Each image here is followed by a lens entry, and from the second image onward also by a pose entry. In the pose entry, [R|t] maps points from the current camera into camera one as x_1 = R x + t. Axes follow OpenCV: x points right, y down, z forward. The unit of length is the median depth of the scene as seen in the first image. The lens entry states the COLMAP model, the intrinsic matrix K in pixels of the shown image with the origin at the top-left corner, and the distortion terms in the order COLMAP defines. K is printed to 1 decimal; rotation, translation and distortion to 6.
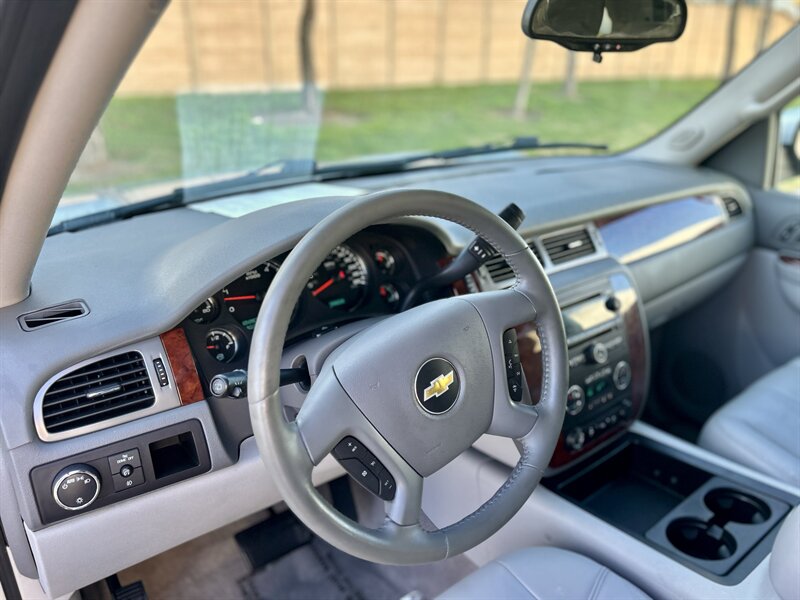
lens RADIAL K [[629.8, 0, 410.0], [0, 629.8, 303.0], [0, 0, 1]] dist [0.059327, -0.064443]
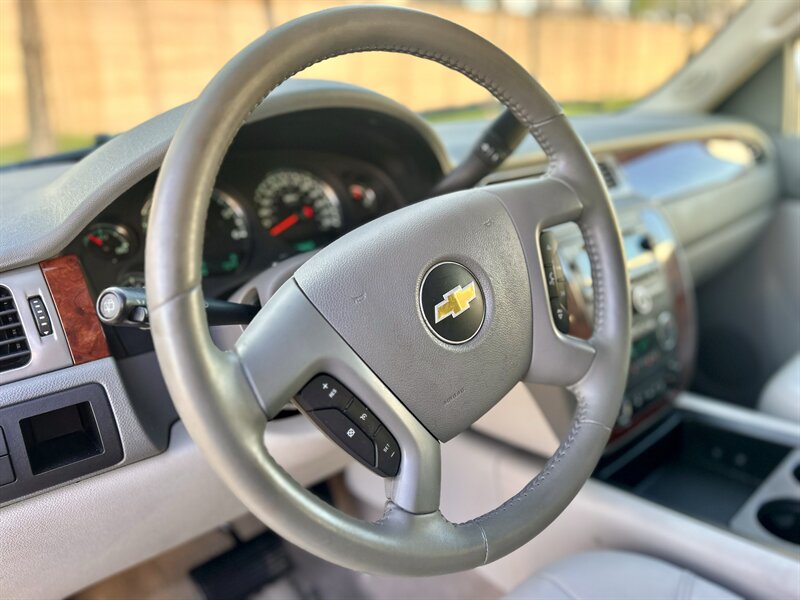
lens RADIAL K [[615.1, 0, 403.7], [0, 615.1, 308.4], [0, 0, 1]] dist [0.040792, -0.043638]
pose [[0.997929, -0.056330, 0.031053, -0.027418], [0.058093, 0.996559, -0.059129, 0.161131], [-0.027616, 0.060810, 0.997767, 0.328551]]
